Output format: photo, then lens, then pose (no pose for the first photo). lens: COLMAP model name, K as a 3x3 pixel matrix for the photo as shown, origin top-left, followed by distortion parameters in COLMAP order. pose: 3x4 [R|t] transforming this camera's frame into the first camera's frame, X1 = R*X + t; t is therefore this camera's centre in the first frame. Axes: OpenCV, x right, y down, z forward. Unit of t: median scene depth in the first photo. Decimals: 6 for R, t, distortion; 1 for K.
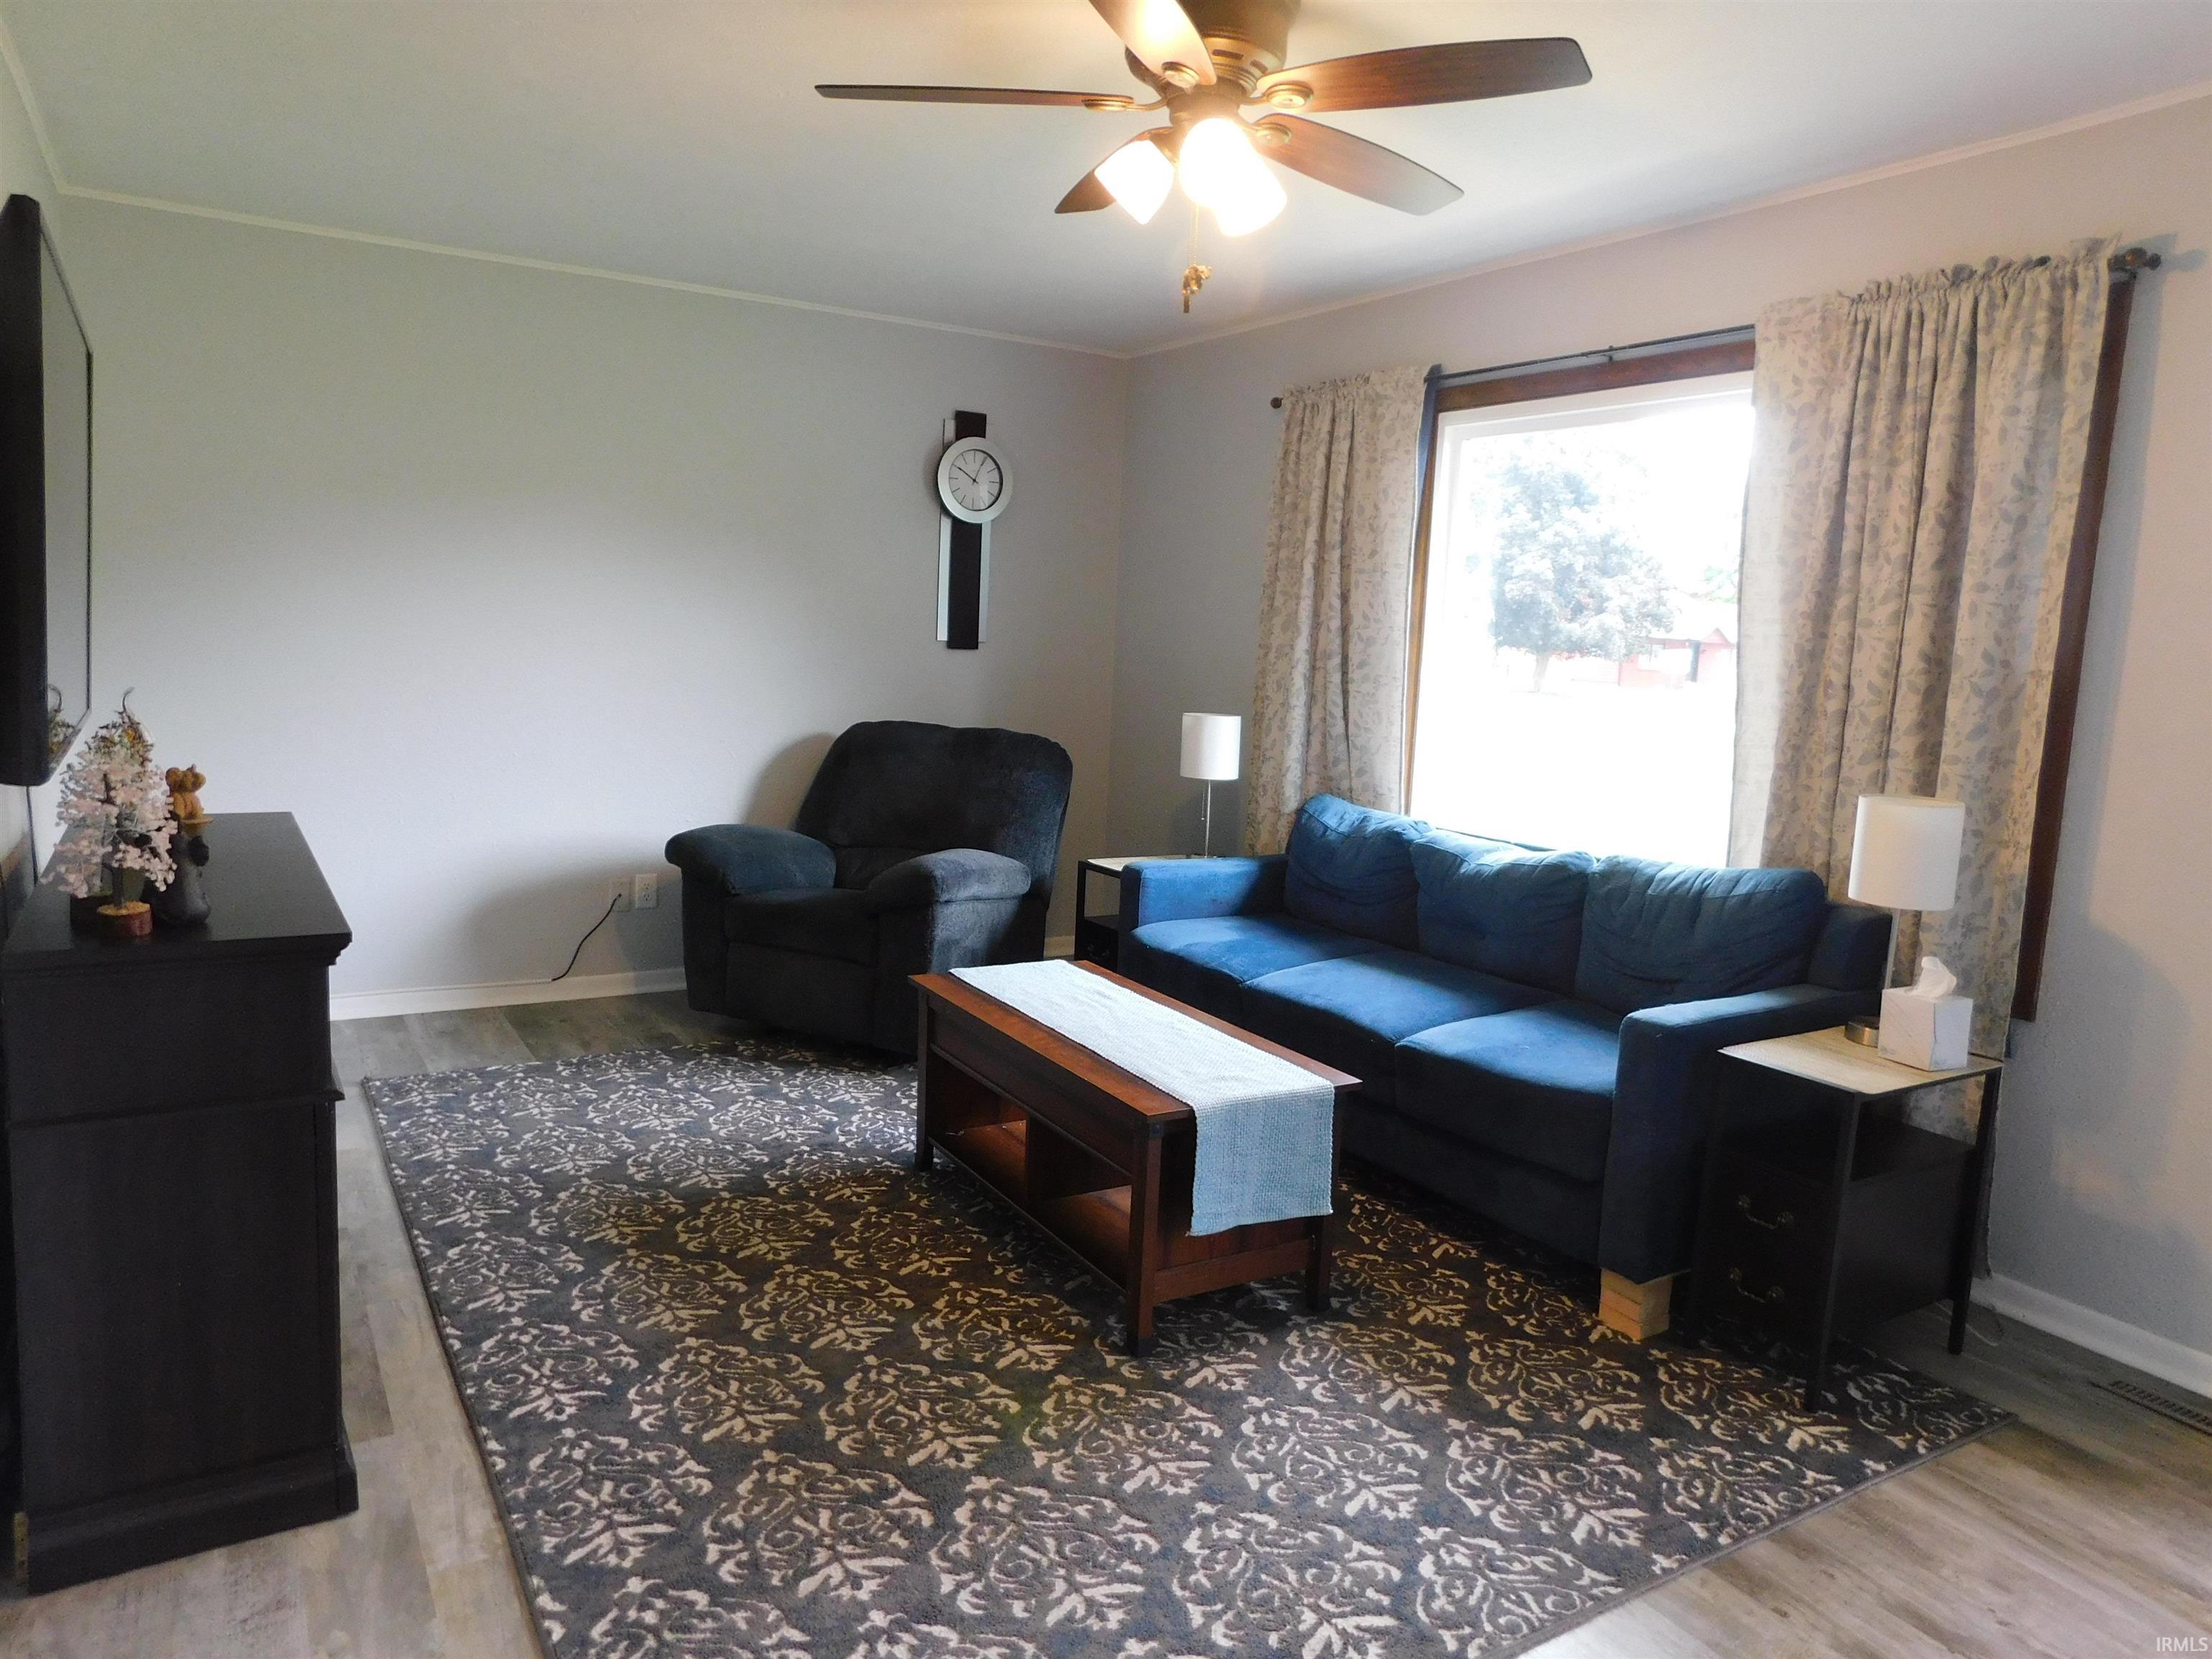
lens RADIAL K [[1452.2, 0, 1106.0], [0, 1452.2, 829.5], [0, 0, 1]] dist [-0.079066, 0.063899]
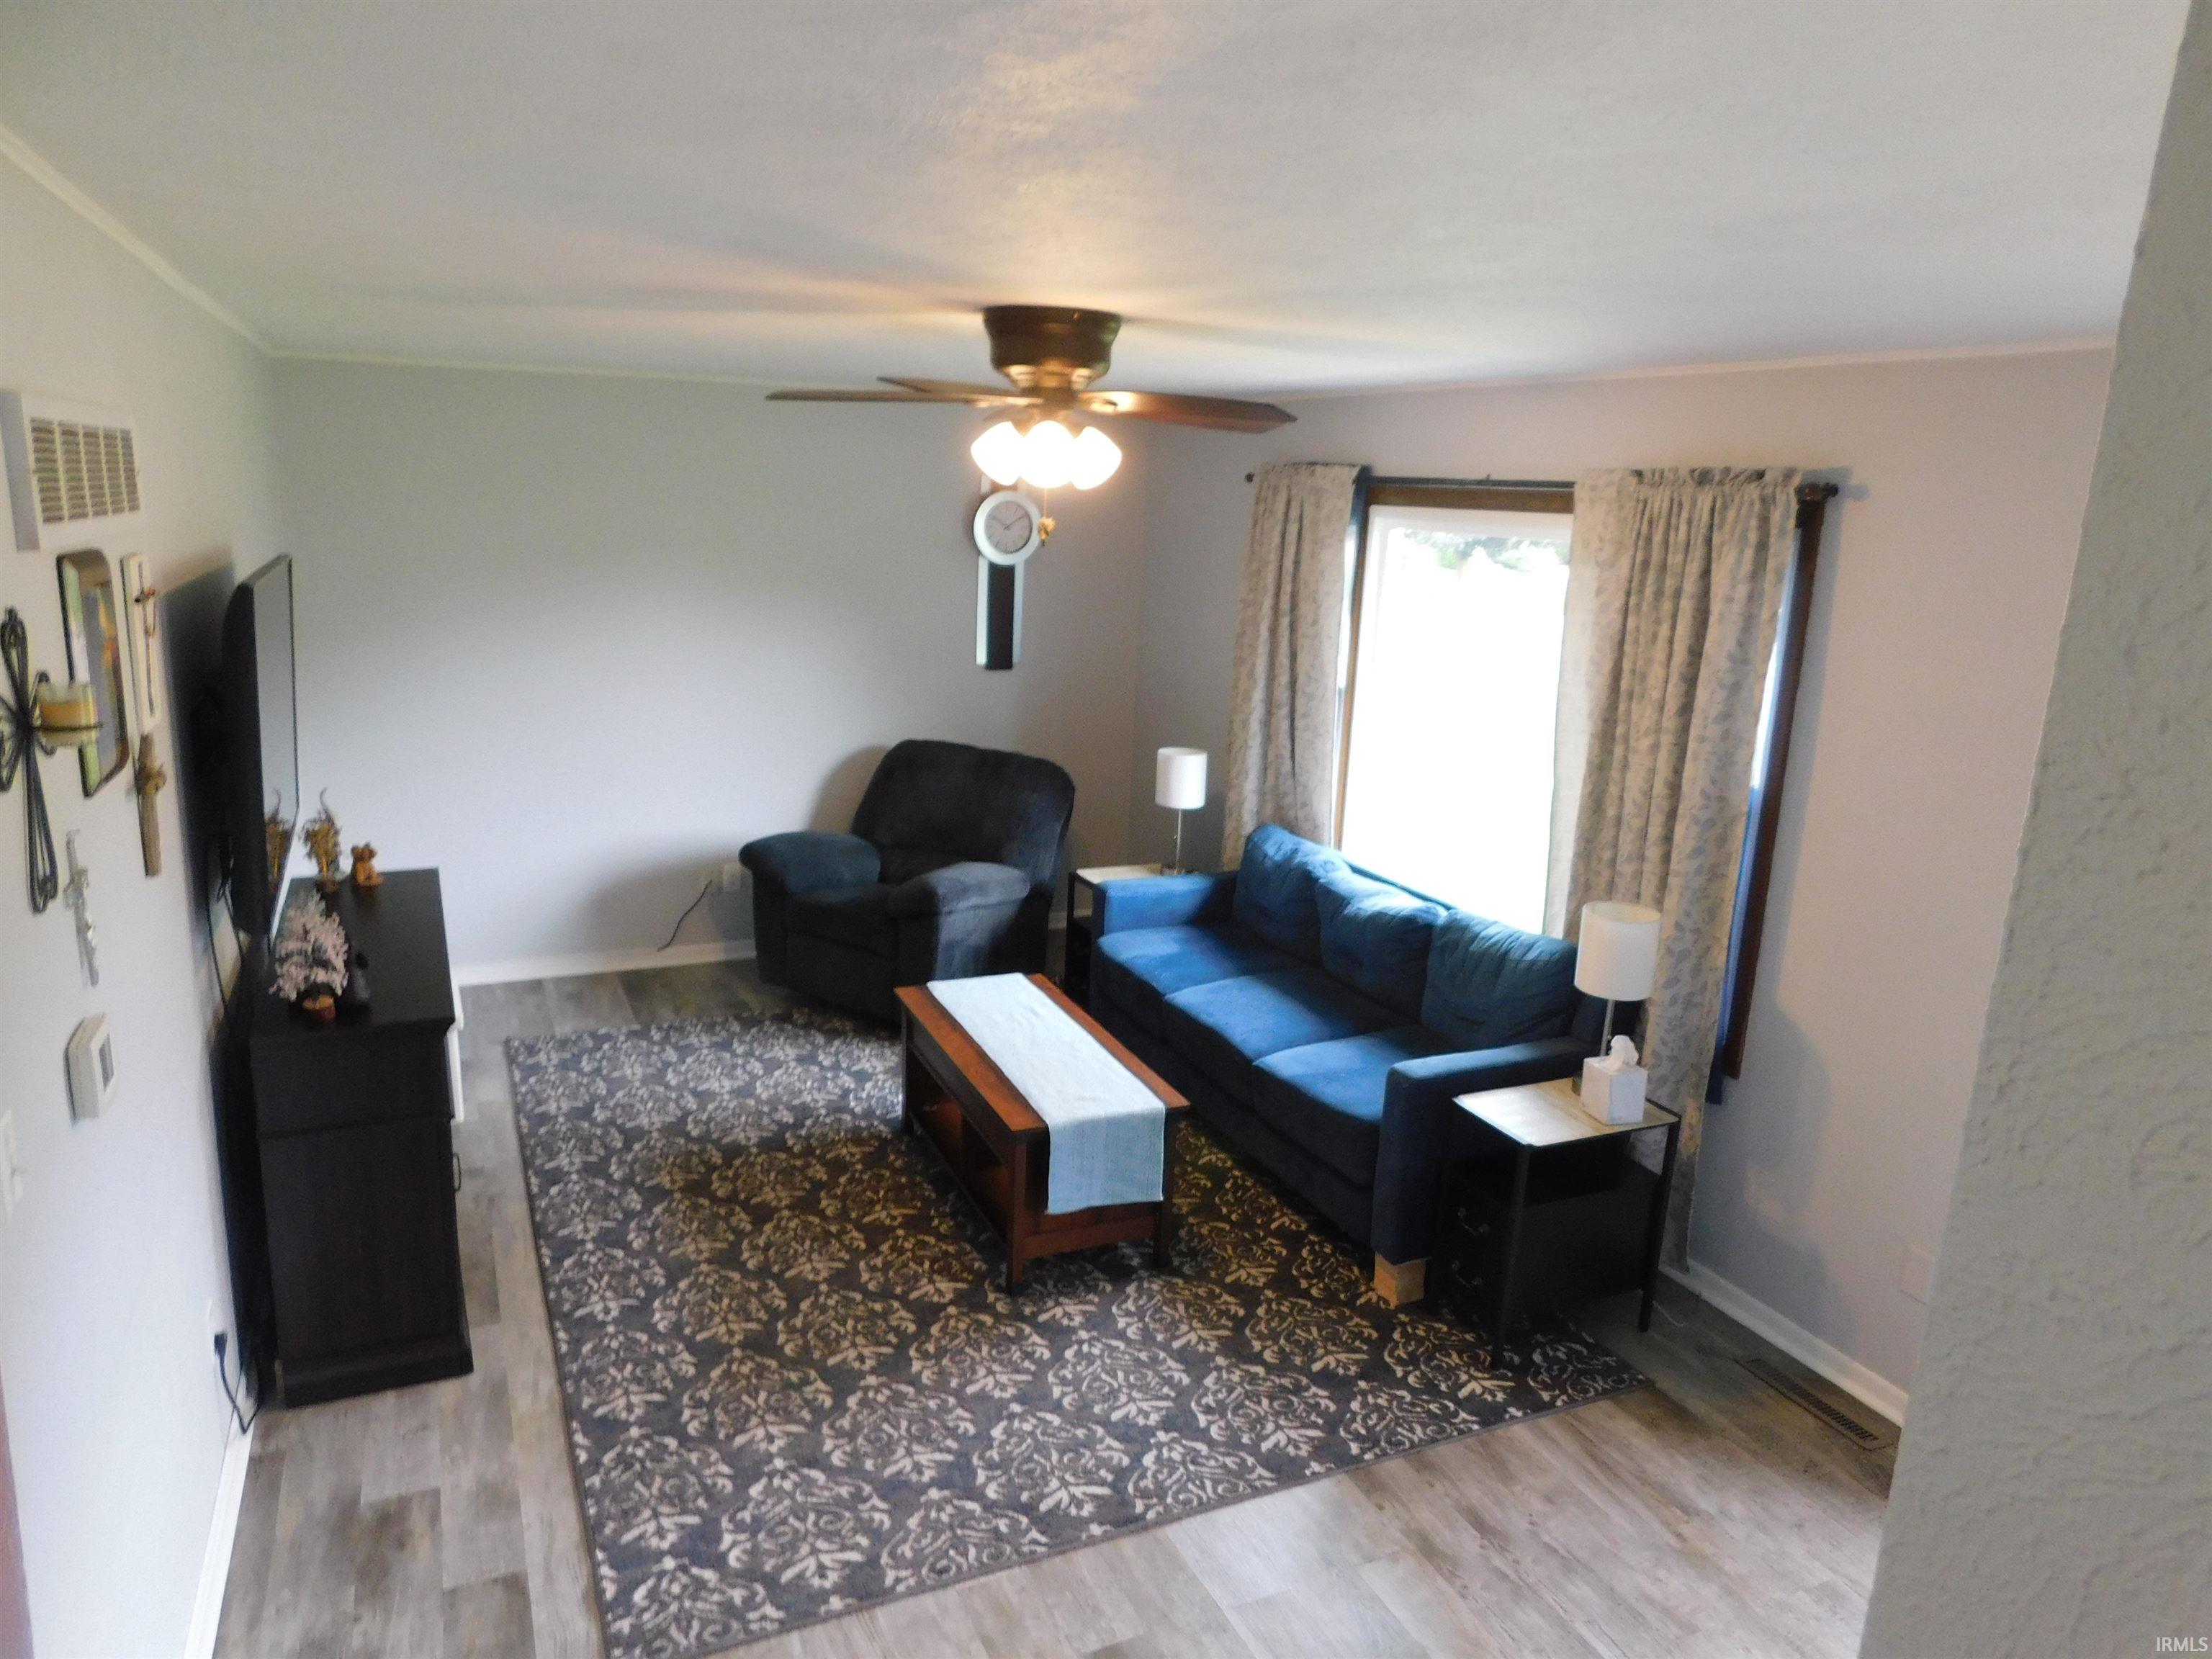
lens RADIAL K [[1458.0, 0, 1117.2], [0, 1458.0, 832.0], [0, 0, 1]] dist [-0.073230, 0.065175]
pose [[0.993188, 0.024048, -0.114010, 0.251868], [-0.013399, 0.995551, 0.093267, -0.198522], [0.115746, -0.091104, 0.989092, -0.314048]]
